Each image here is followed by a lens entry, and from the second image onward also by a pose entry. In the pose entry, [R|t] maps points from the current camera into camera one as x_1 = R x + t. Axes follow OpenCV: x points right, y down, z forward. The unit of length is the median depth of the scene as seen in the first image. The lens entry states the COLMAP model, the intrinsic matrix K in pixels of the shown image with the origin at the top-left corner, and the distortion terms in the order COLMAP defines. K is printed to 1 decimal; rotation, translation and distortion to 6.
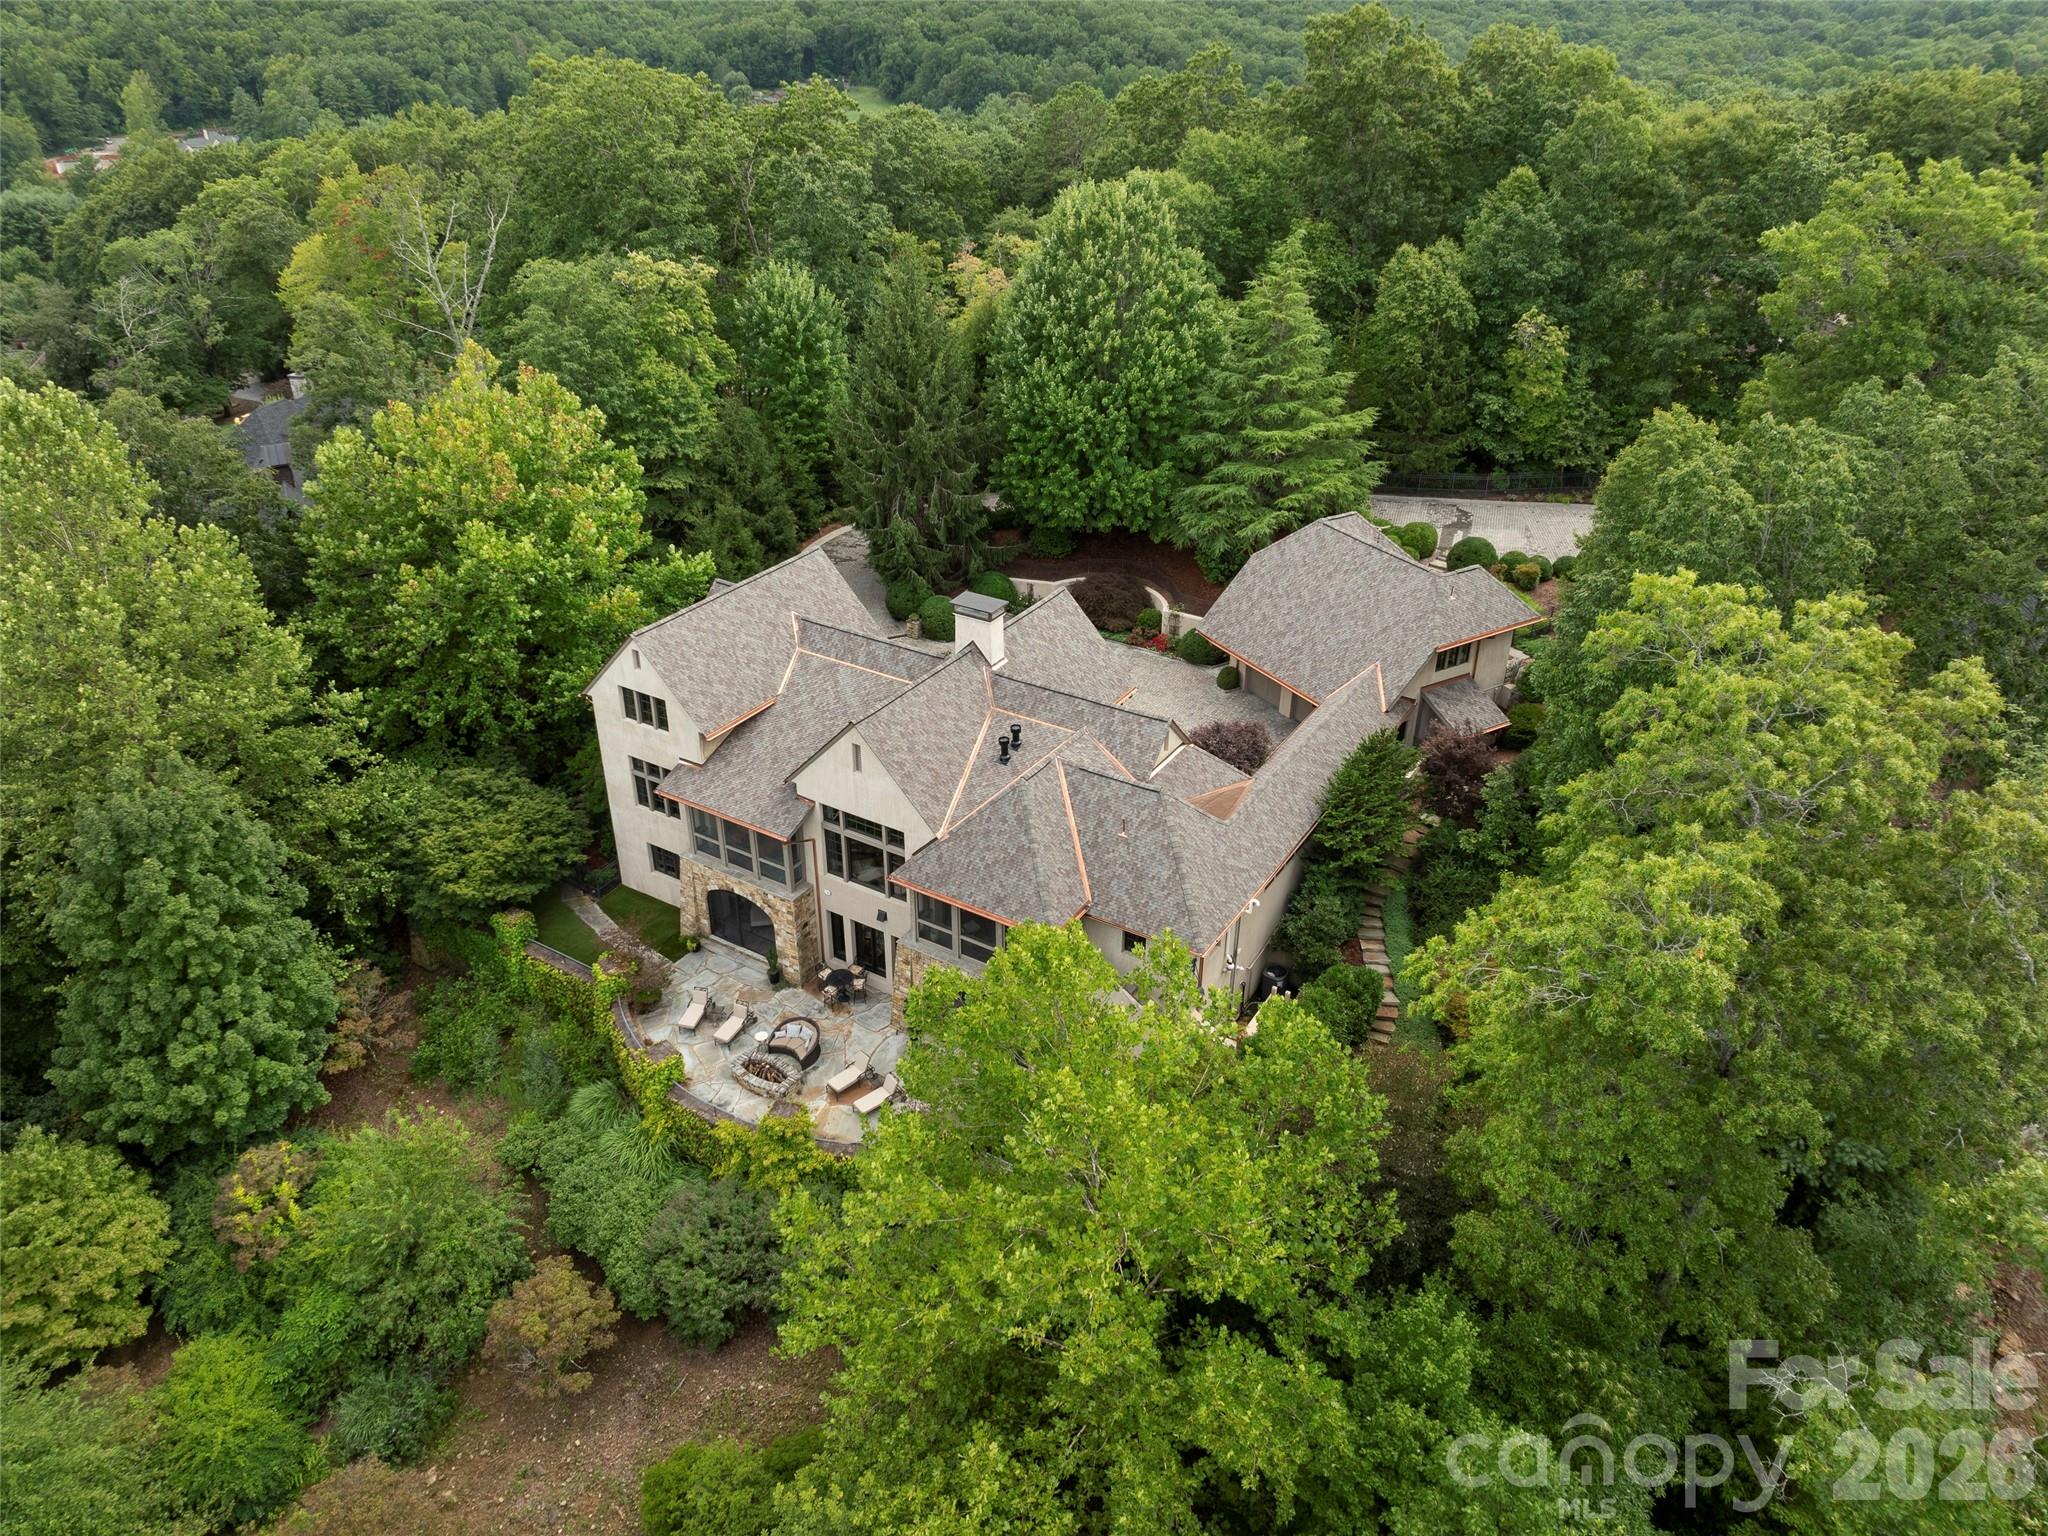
lens RADIAL K [[1424.1, 0, 1025.7], [0, 1424.1, 772.7], [0, 0, 1]] dist [-0.033822, -0.001343]
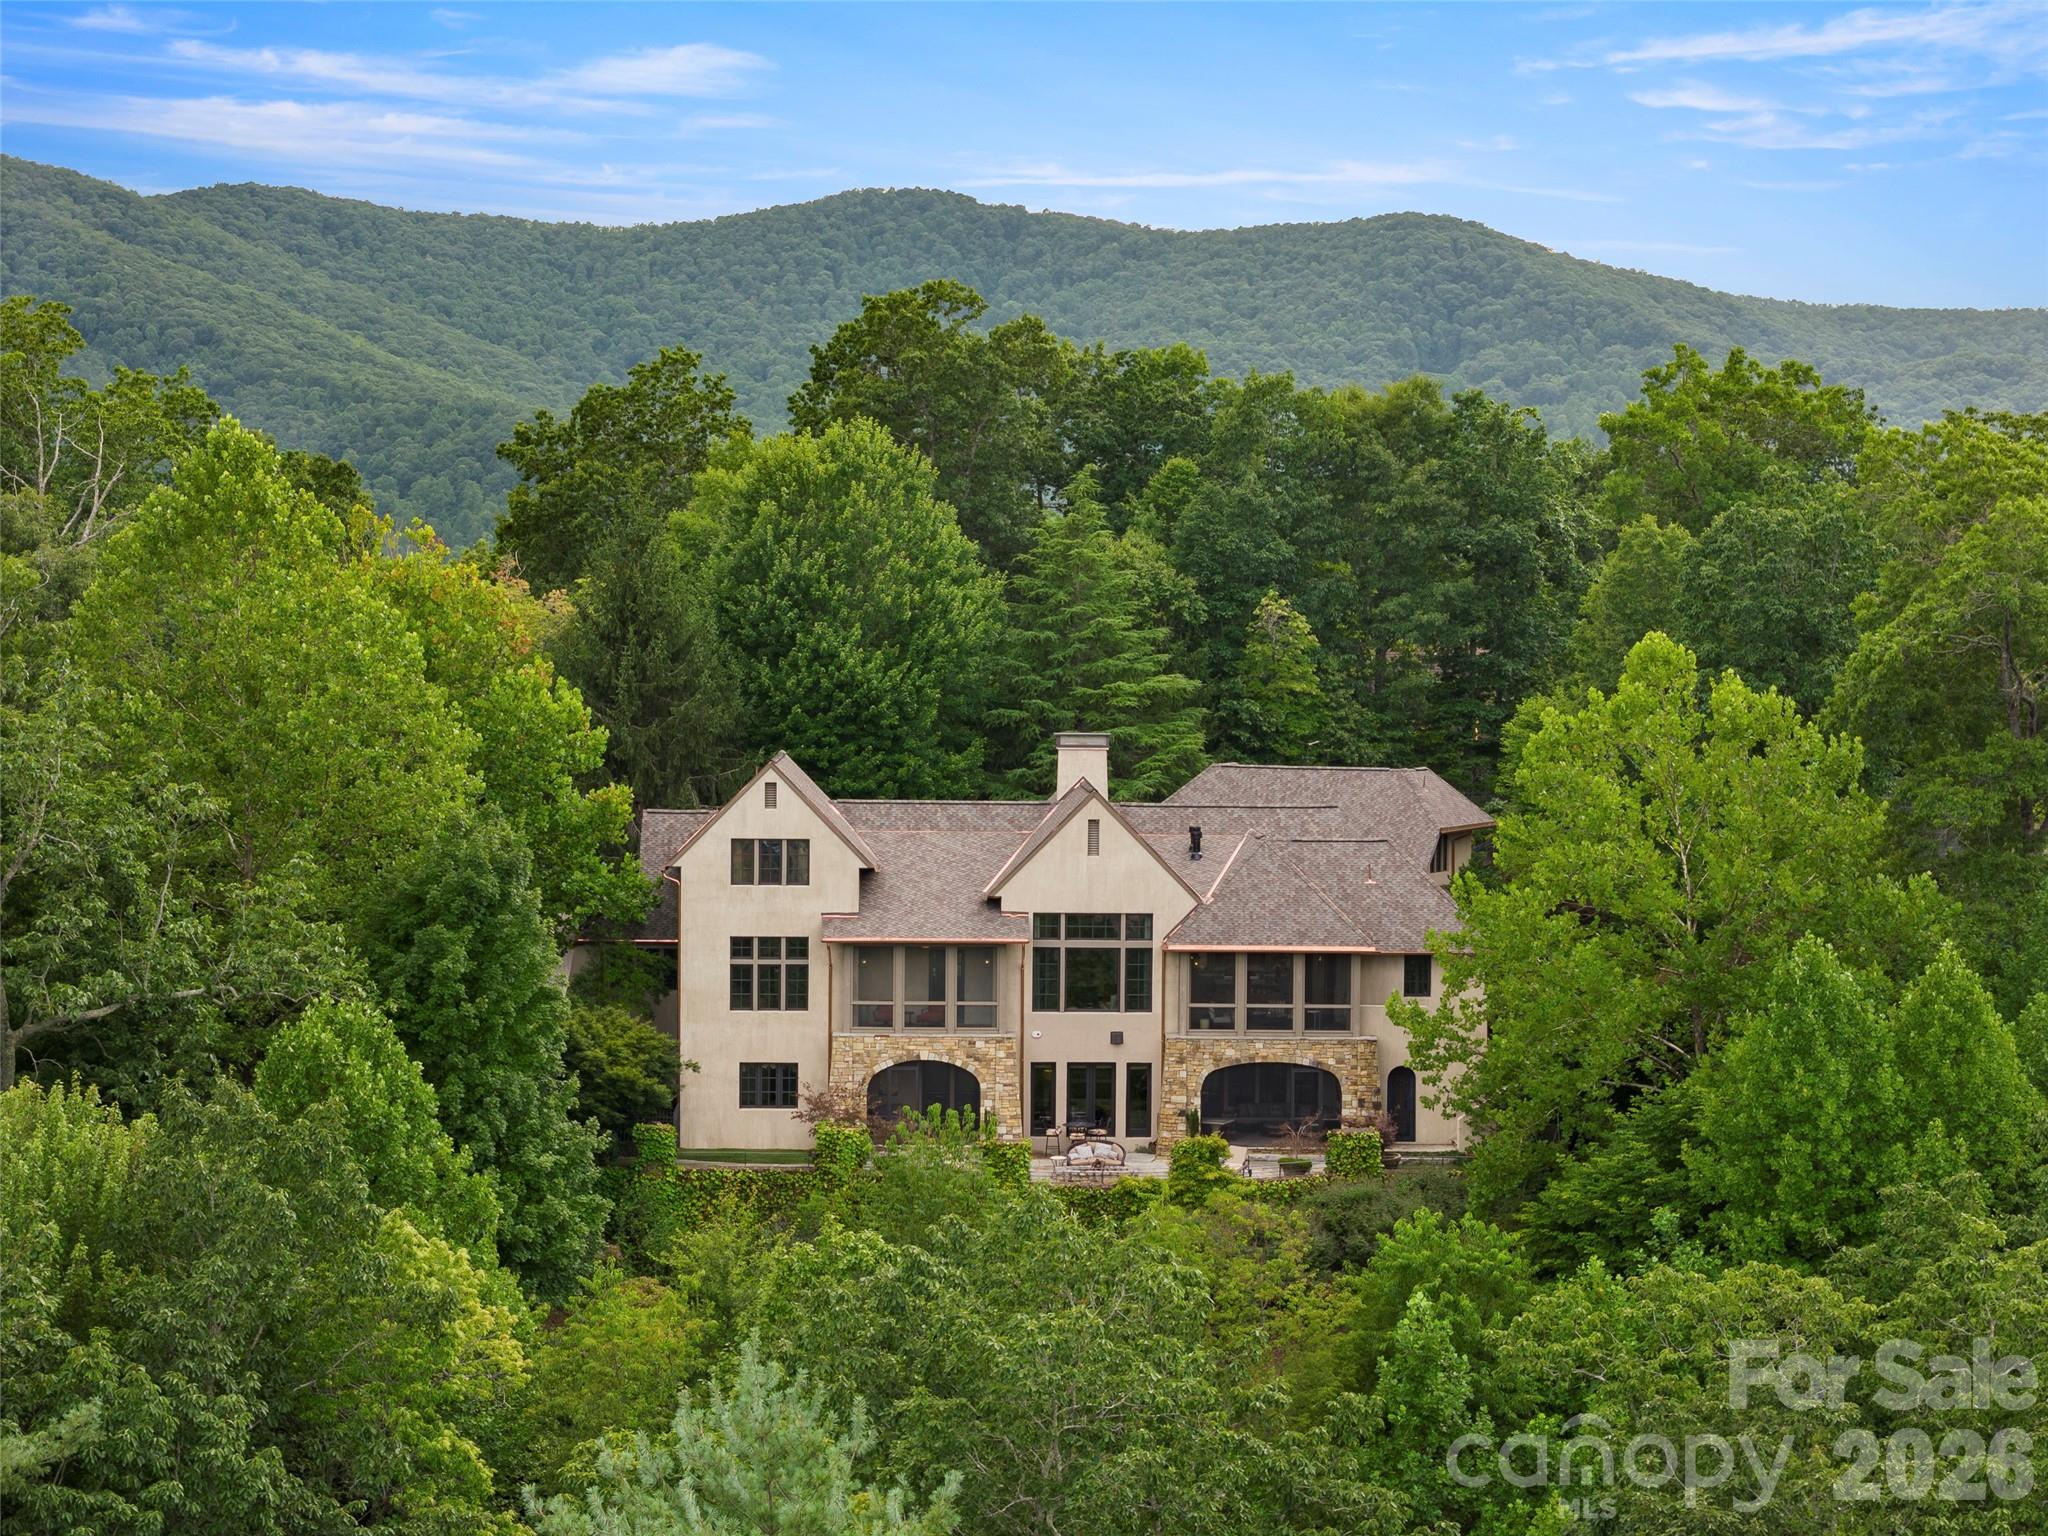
lens RADIAL K [[4186.3, 0, 1023.5], [0, 4186.3, 766.5], [0, 0, 1]] dist [0.022161, 0.000000]
pose [[0.831019, -0.015552, 0.556027, -1.524239], [0.276501, 0.878912, -0.388666, 0.907459], [-0.482654, 0.476731, 0.734692, -0.892409]]
